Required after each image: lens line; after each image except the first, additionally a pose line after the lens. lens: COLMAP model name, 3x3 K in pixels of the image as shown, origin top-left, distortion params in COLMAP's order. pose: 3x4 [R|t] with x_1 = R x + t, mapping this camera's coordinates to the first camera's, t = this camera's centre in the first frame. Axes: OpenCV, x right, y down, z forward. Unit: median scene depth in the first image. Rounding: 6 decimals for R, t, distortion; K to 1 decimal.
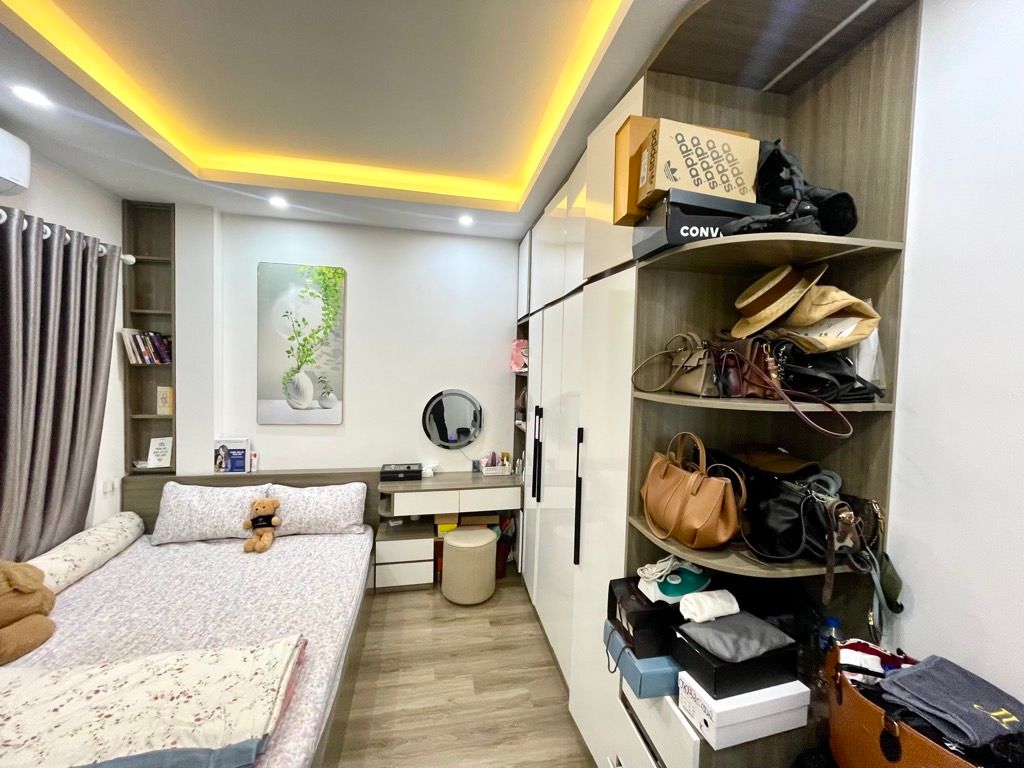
lens RADIAL K [[413.2, 0, 513.7], [0, 413.2, 381.4], [0, 0, 1]] dist [-0.002125, -0.000308]
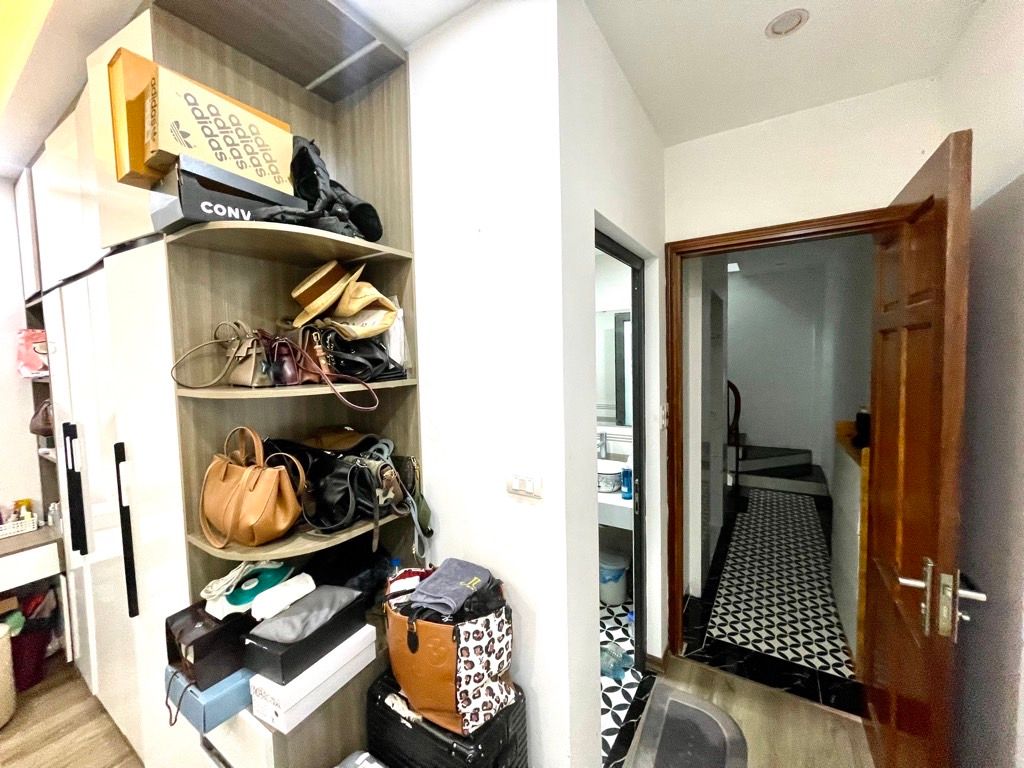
lens RADIAL K [[413.2, 0, 513.7], [0, 413.2, 381.4], [0, 0, 1]] dist [-0.002125, -0.000308]
pose [[0.686415, -0.084330, 0.722304, 0.155294], [0.070878, 0.996283, 0.048961, 0.016137], [-0.723748, 0.017588, 0.689841, -0.084538]]
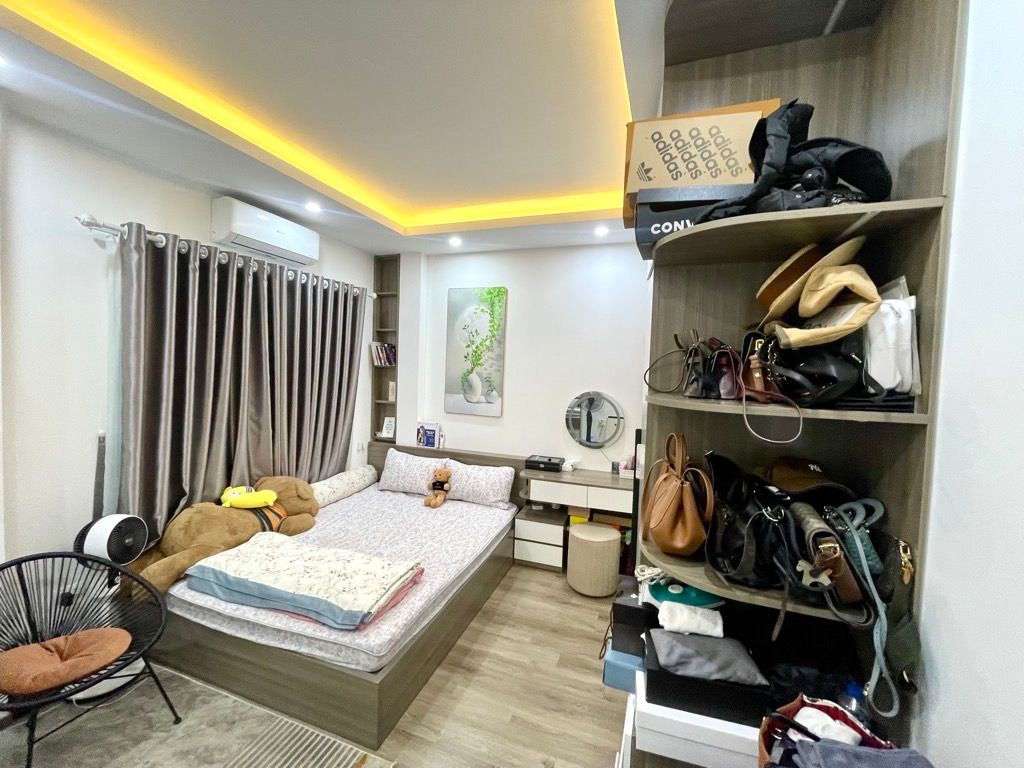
lens RADIAL K [[413.2, 0, 513.7], [0, 413.2, 381.4], [0, 0, 1]] dist [-0.002125, -0.000308]
pose [[0.854308, 0.023441, -0.519238, 0.528266], [-0.031889, 0.999464, -0.007346, 0.018424], [0.518788, 0.022833, 0.854598, -0.018028]]
